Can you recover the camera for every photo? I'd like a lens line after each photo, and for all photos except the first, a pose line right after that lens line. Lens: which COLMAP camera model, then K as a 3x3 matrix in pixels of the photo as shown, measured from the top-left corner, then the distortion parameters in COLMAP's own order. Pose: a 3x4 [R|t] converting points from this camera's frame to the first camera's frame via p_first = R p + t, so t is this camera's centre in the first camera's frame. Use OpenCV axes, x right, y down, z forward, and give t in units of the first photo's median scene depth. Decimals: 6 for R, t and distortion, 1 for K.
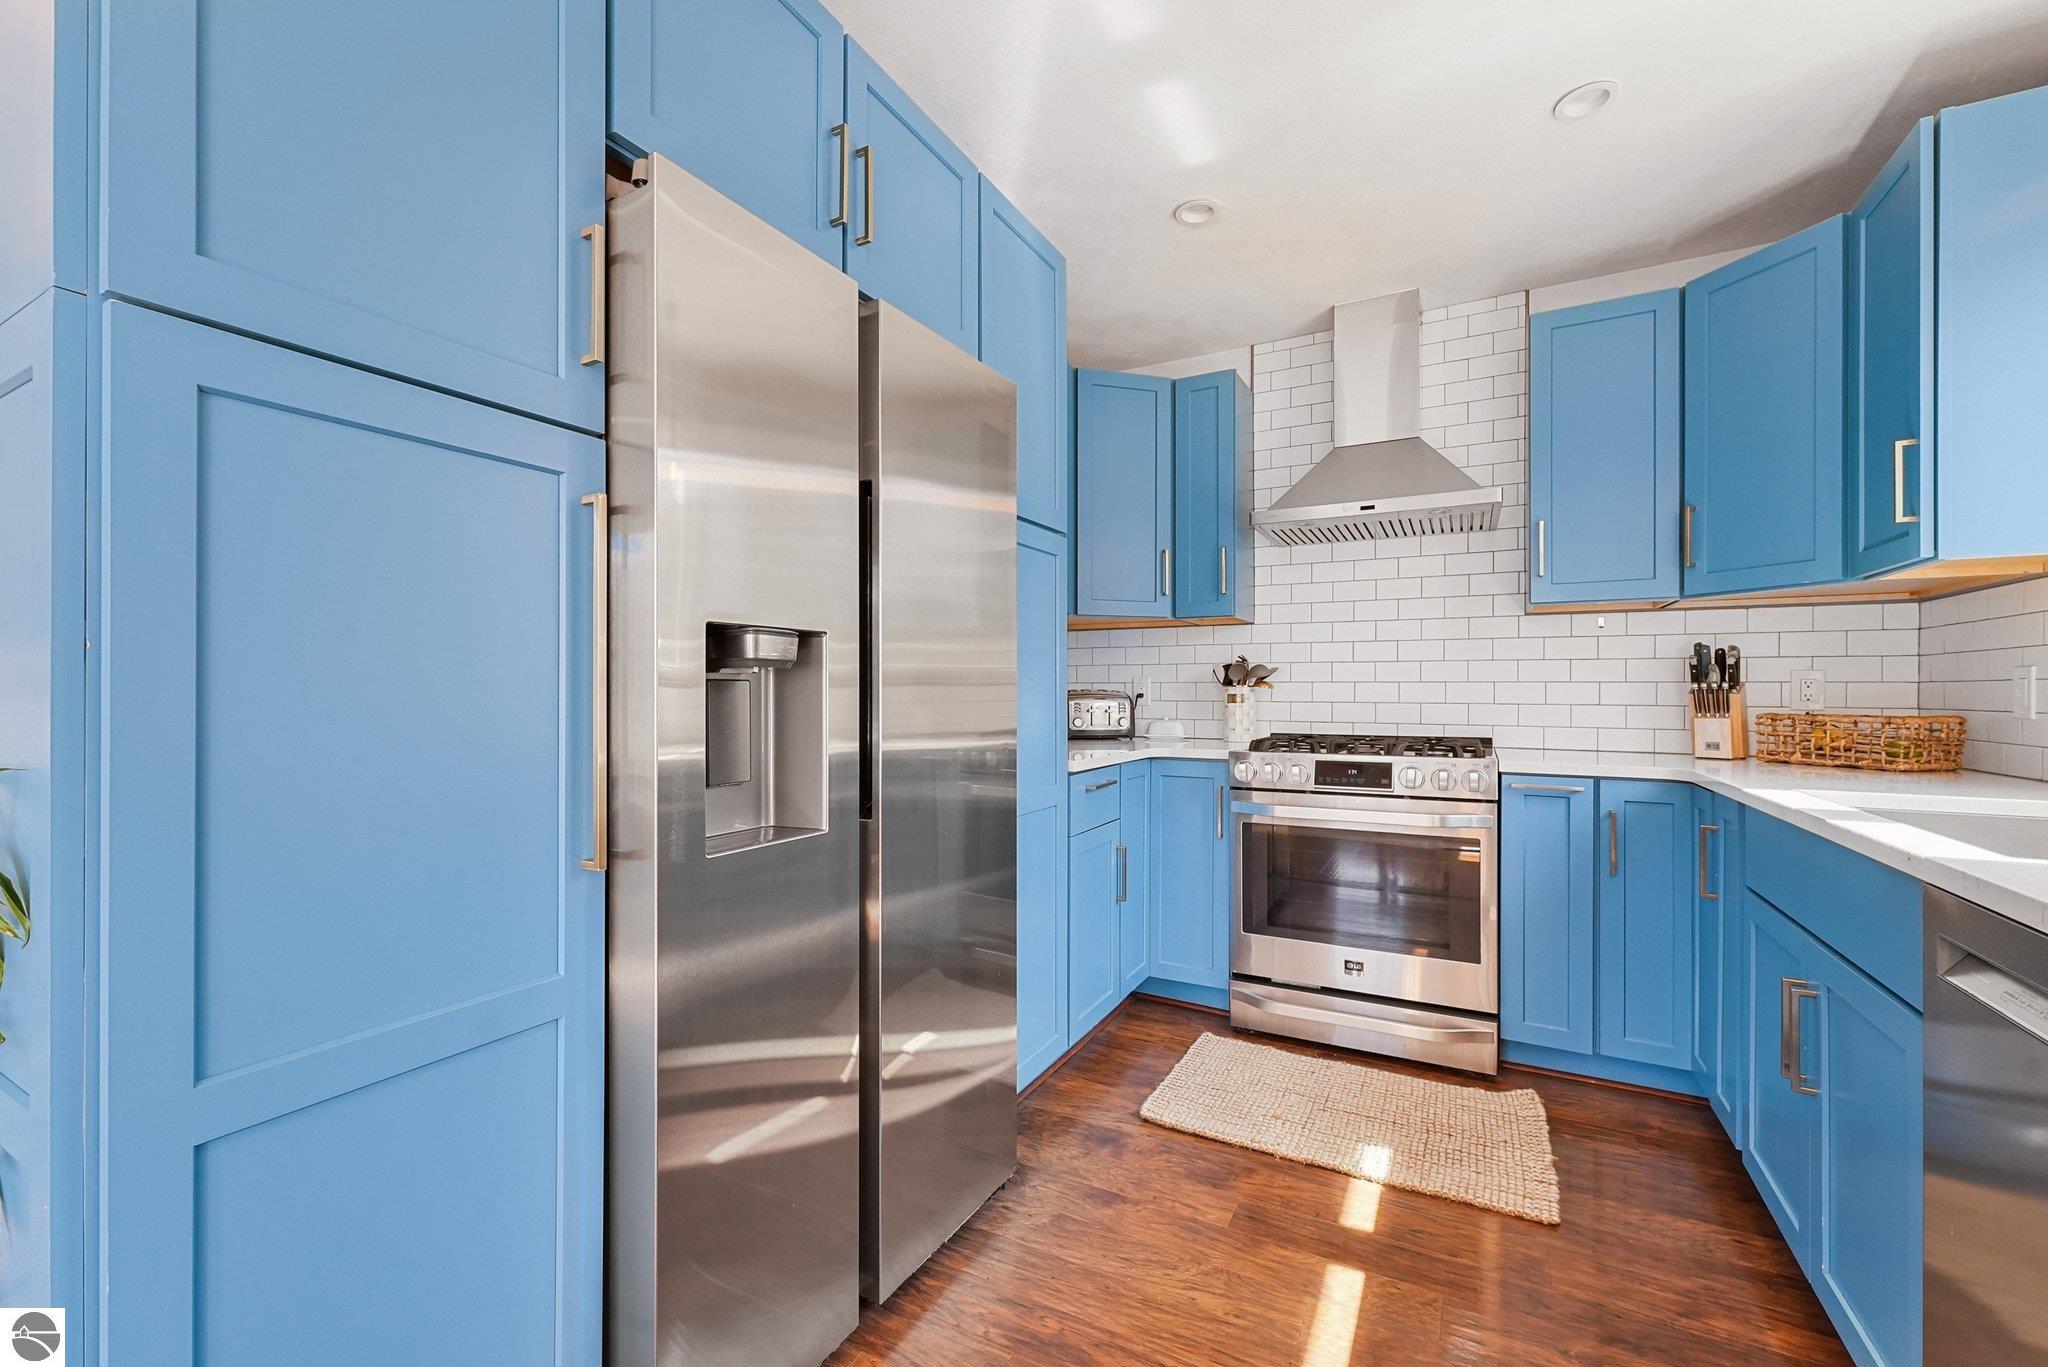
lens RADIAL K [[832.8, 0, 1027.3], [0, 832.8, 689.4], [0, 0, 1]] dist [0.003439, 0.000304]
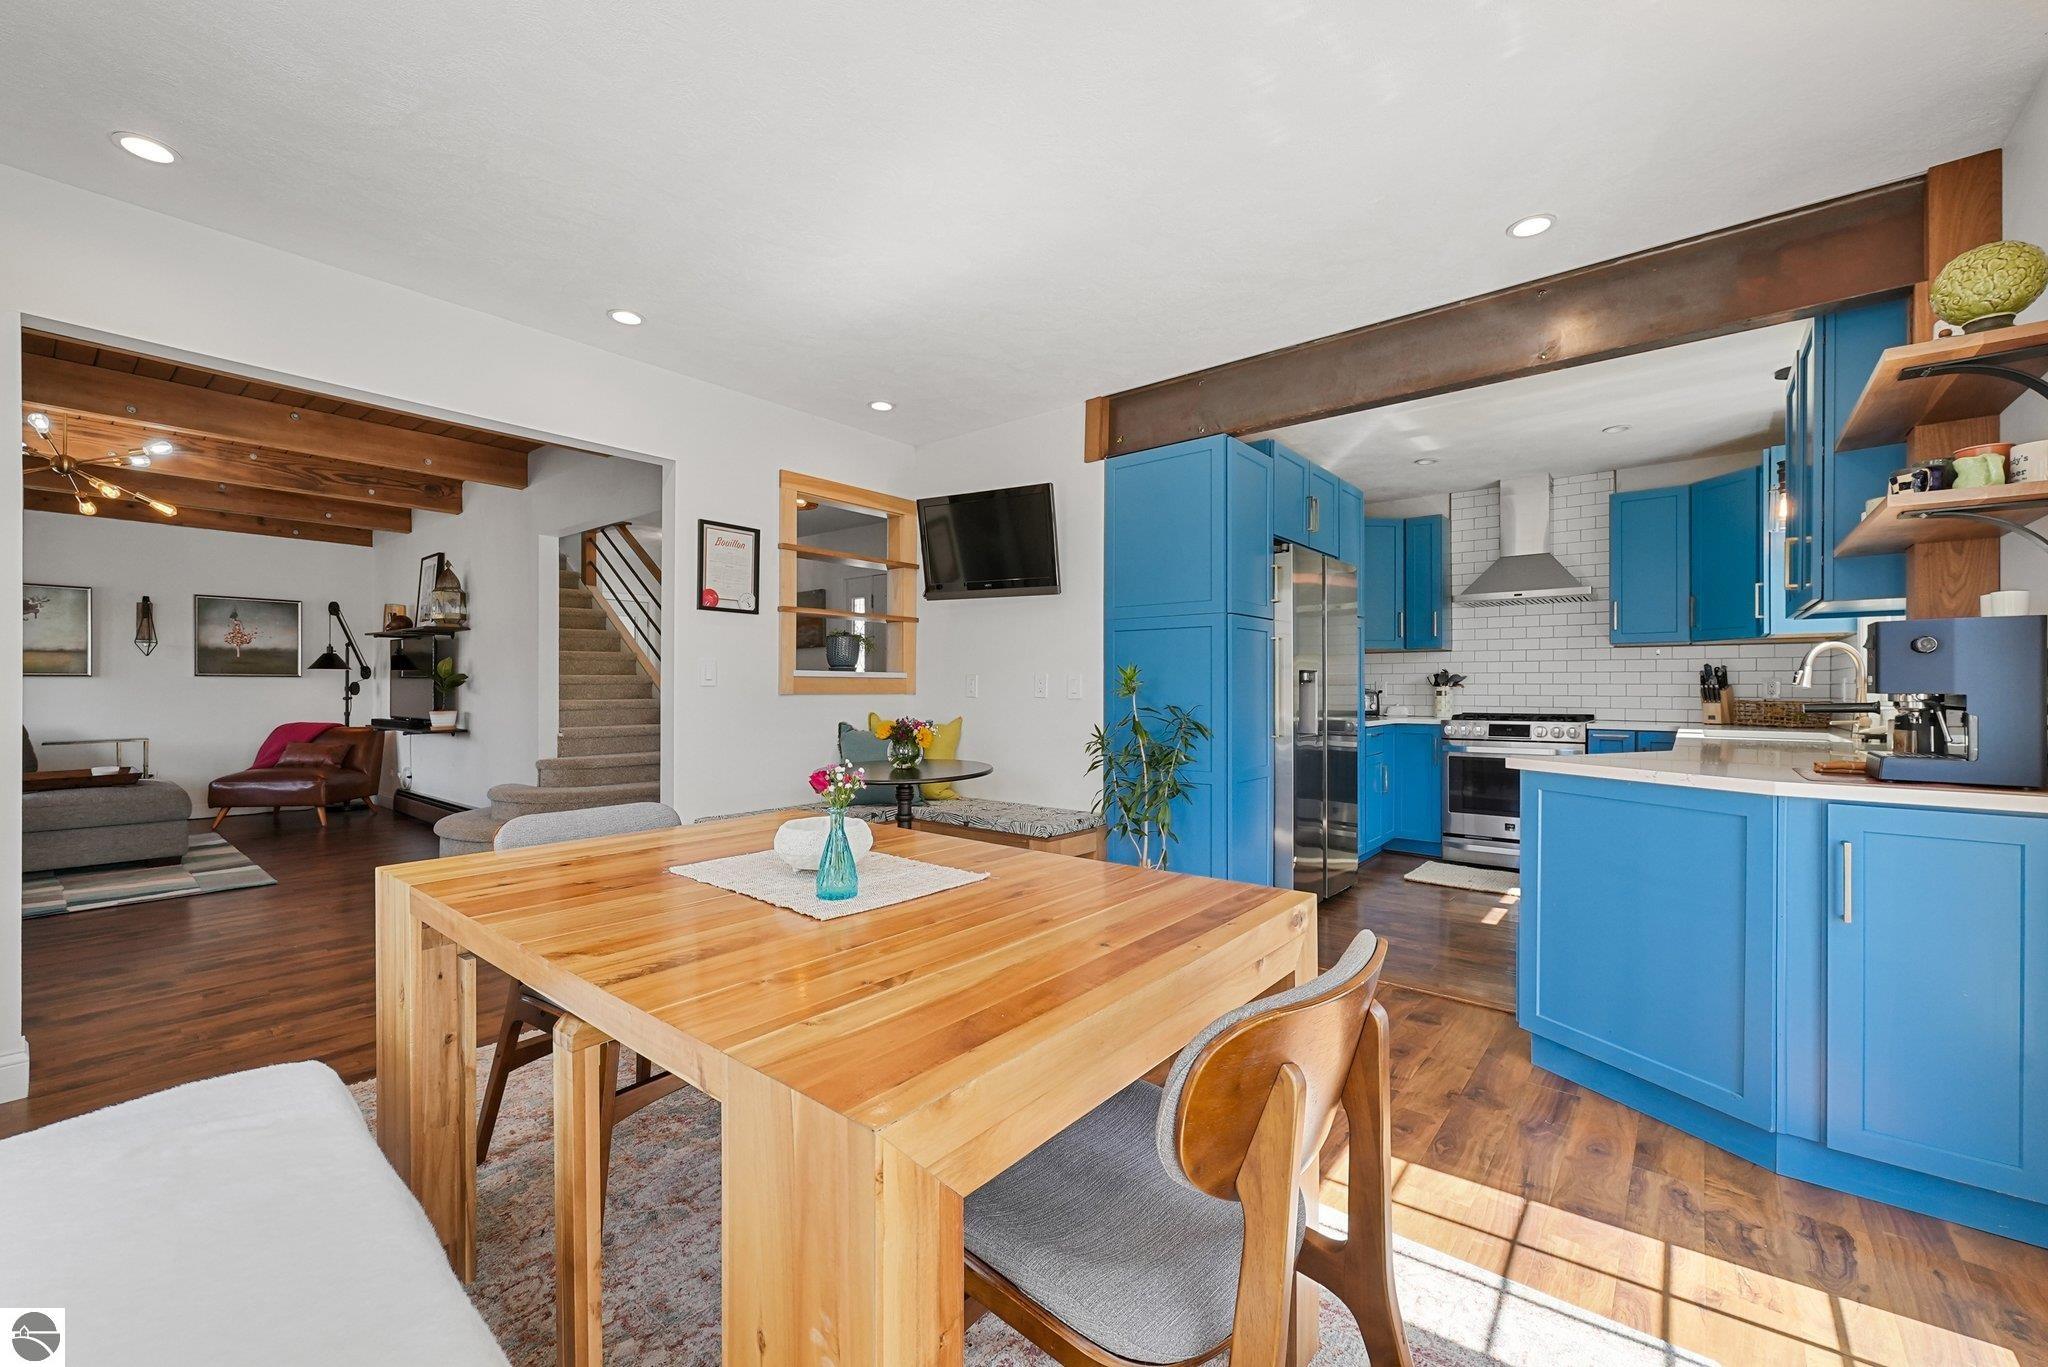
lens RADIAL K [[832.8, 0, 1016.2], [0, 832.8, 685.8], [0, 0, 1]] dist [0.003439, 0.000304]
pose [[0.982256, -0.002077, -0.187534, -0.397321], [0.002059, 0.999998, -0.000294, -0.008067], [0.187534, -0.000097, 0.982258, -1.189793]]
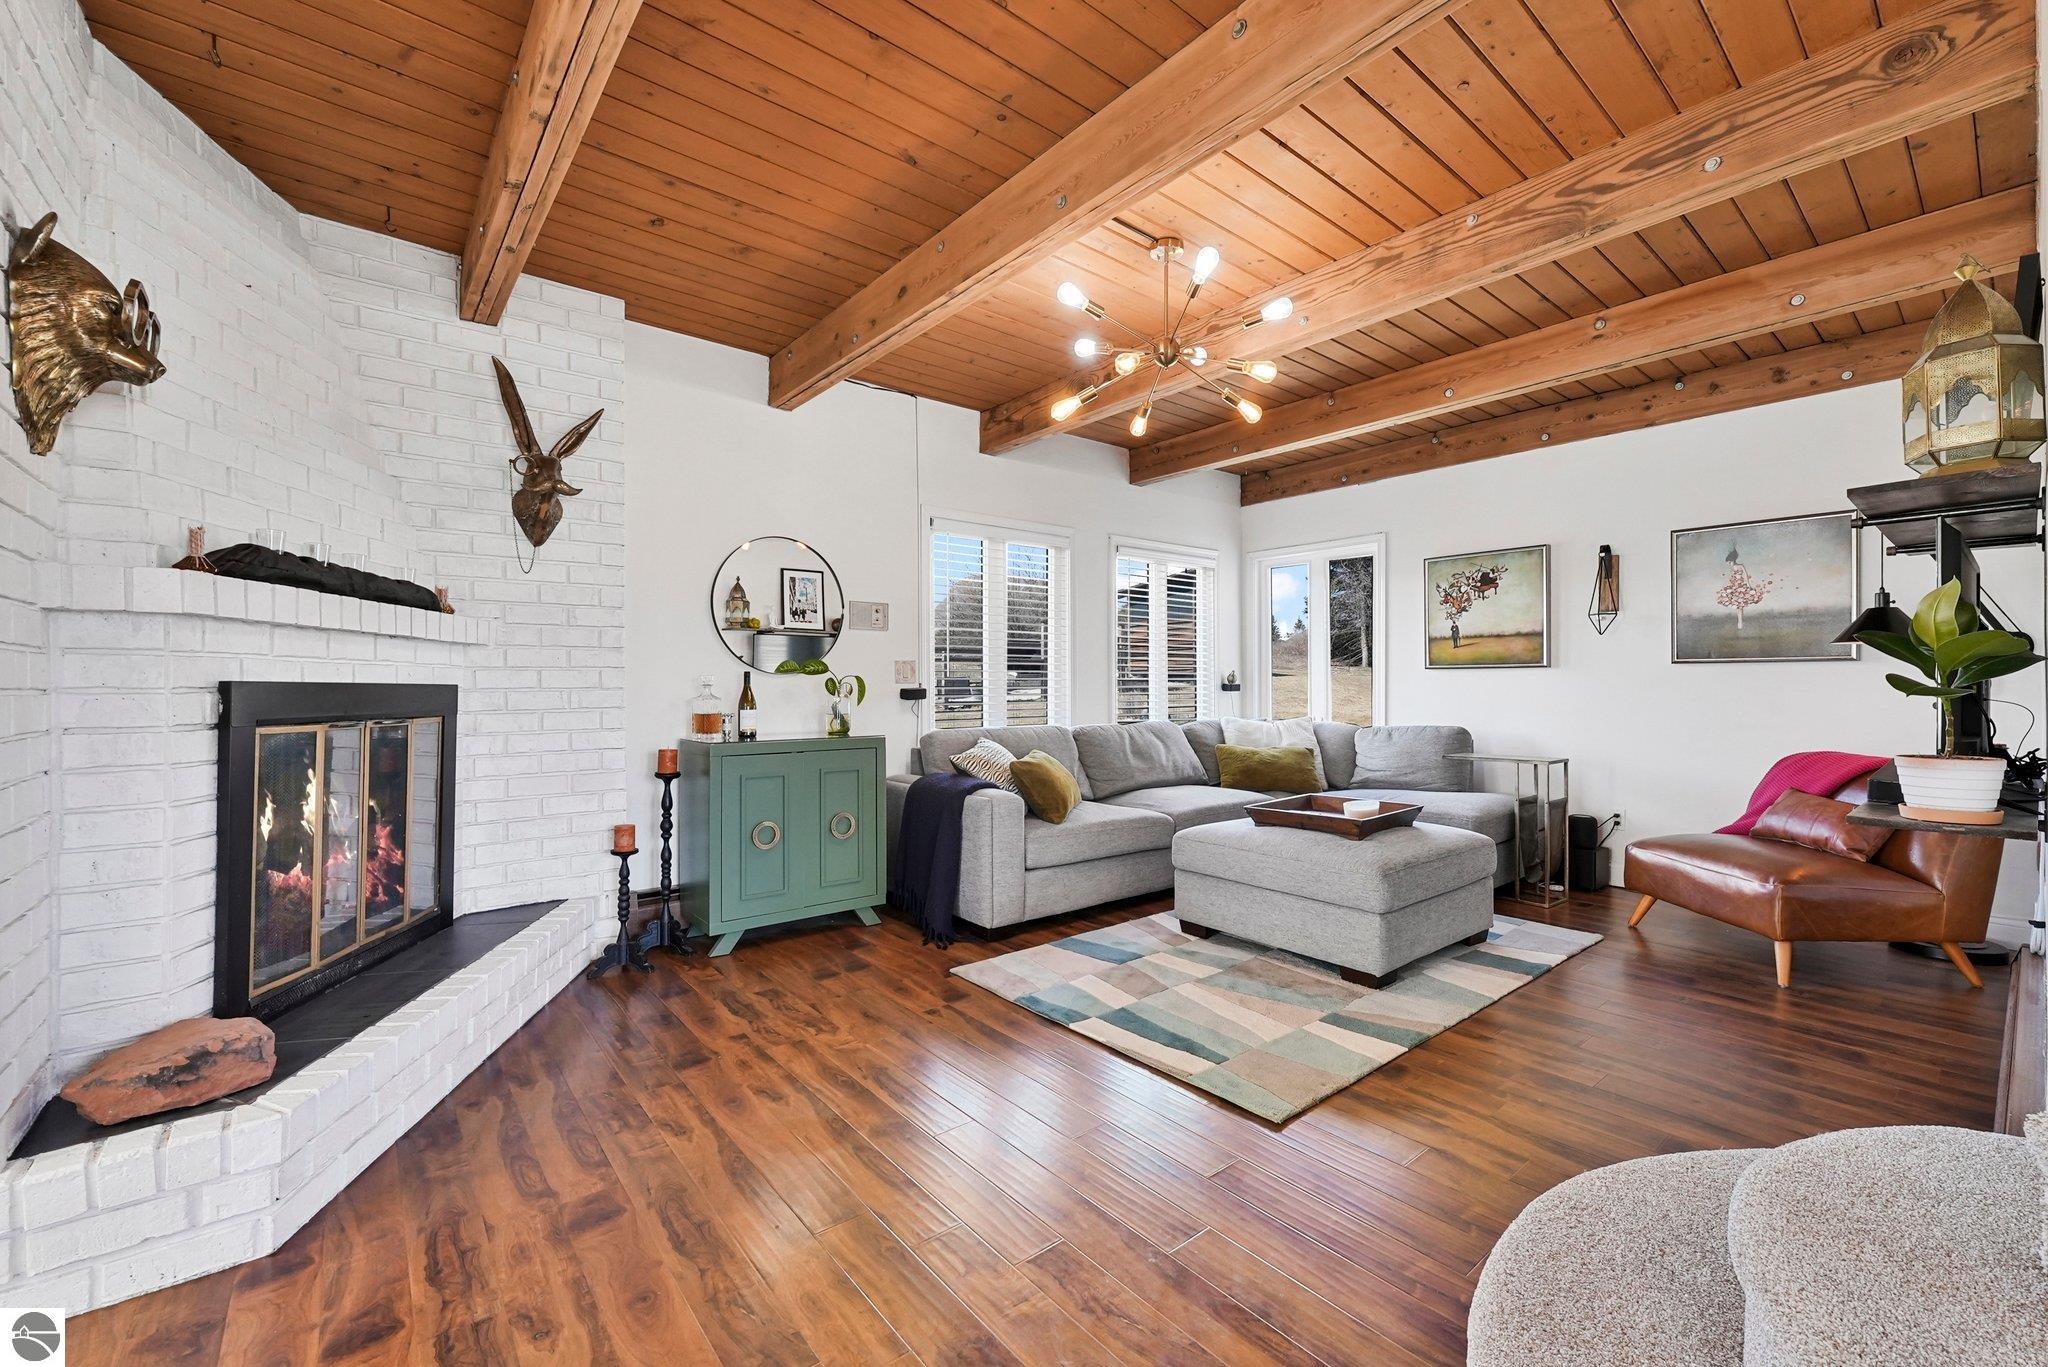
lens RADIAL K [[832.8, 0, 1019.9], [0, 832.8, 687.4], [0, 0, 1]] dist [0.003439, 0.000304]
pose [[-0.367640, 0.001544, -0.929967, -1.540645], [0.003079, 0.999995, 0.000443, -0.002701], [0.929963, -0.002701, -0.367643, 0.443323]]
